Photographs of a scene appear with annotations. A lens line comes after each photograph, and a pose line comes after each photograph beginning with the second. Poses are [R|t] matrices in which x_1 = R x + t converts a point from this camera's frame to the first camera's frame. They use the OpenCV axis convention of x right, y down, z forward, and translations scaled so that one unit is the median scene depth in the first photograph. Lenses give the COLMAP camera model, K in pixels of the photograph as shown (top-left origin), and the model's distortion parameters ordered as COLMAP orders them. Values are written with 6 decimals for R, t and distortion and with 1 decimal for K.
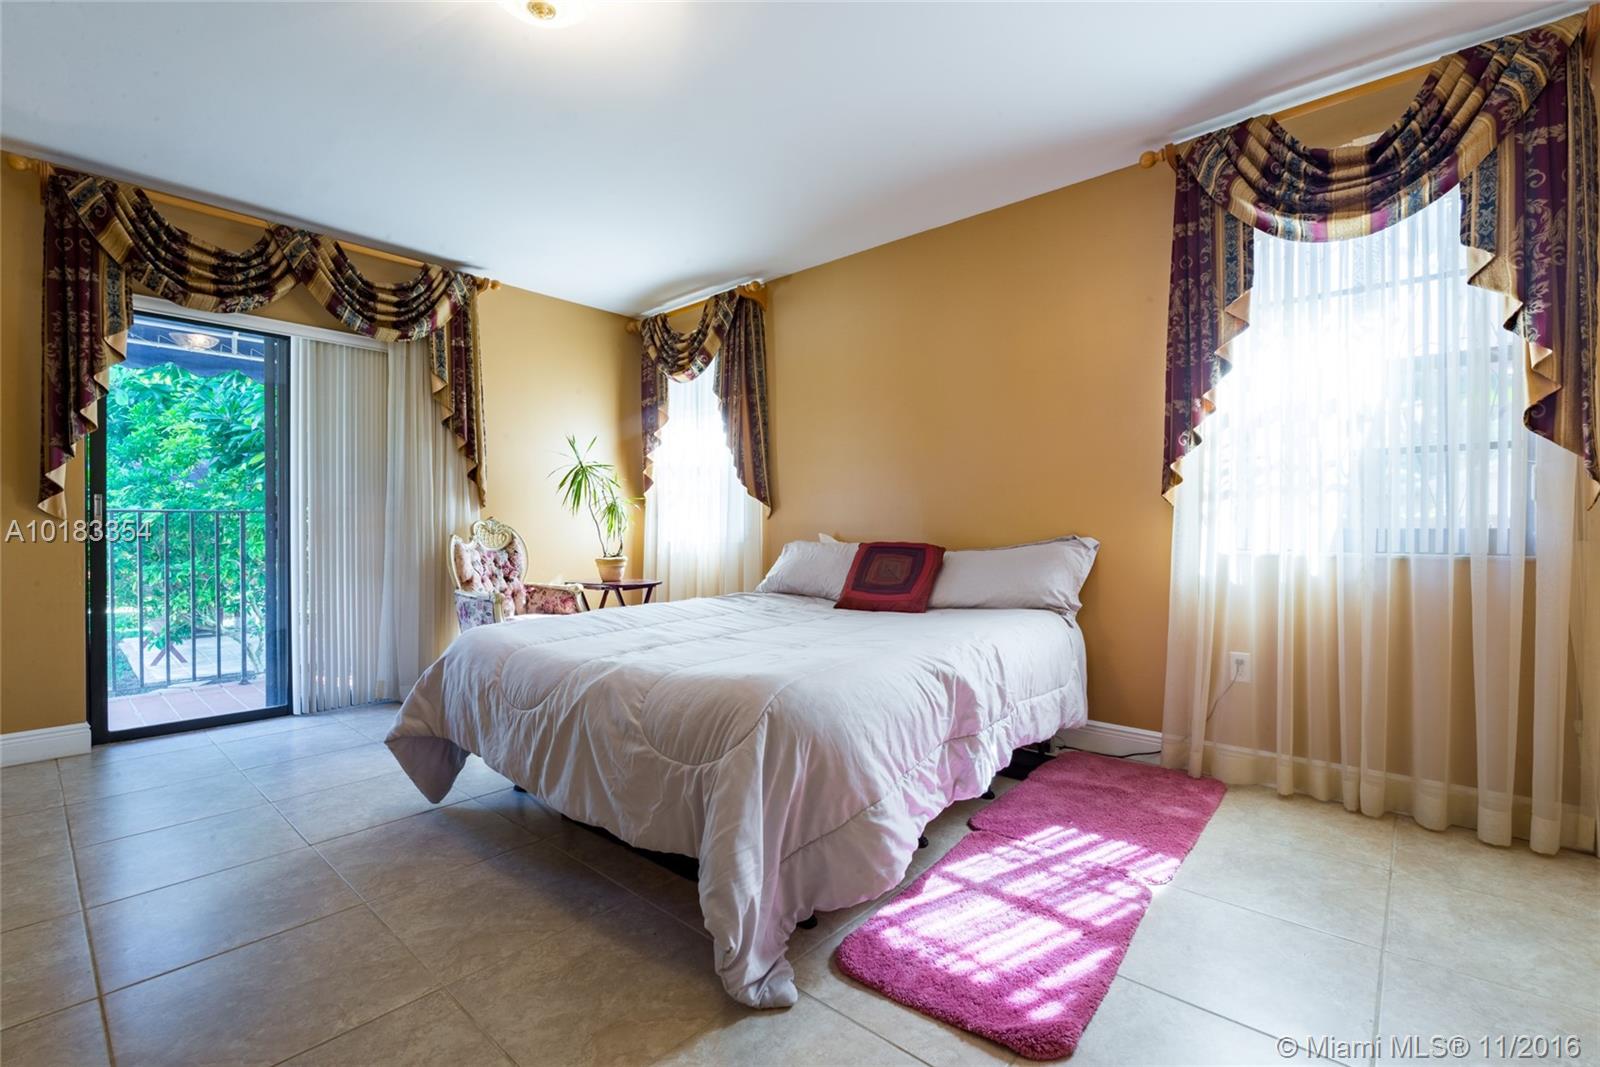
lens RADIAL K [[707.5, 0, 799.0], [0, 707.5, 526.0], [0, 0, 1]] dist [0.010575, -0.010486]
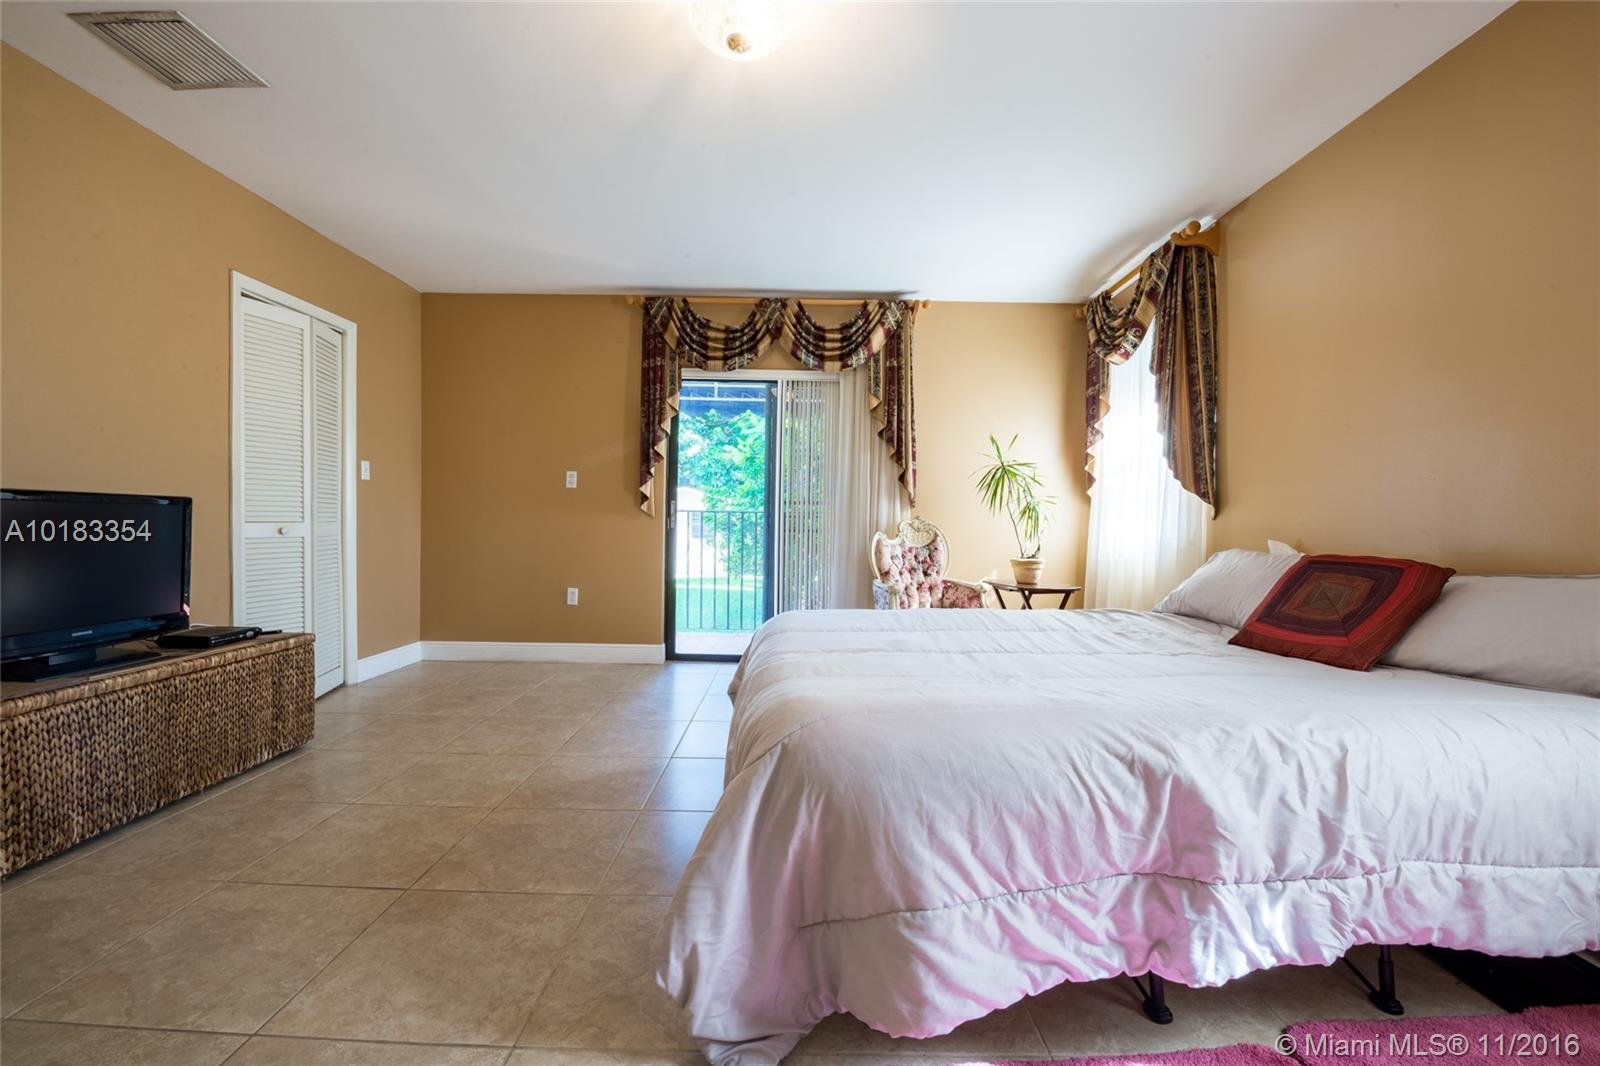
lens RADIAL K [[653.1, 0, 800.0], [0, 653.1, 533.0], [0, 0, 1]] dist [-0.012978, -0.000233]
pose [[0.660409, 0.021690, -0.750593, 0.230022], [-0.015266, 0.999764, 0.015458, 0.000363], [0.750751, 0.001249, 0.660584, 0.212639]]
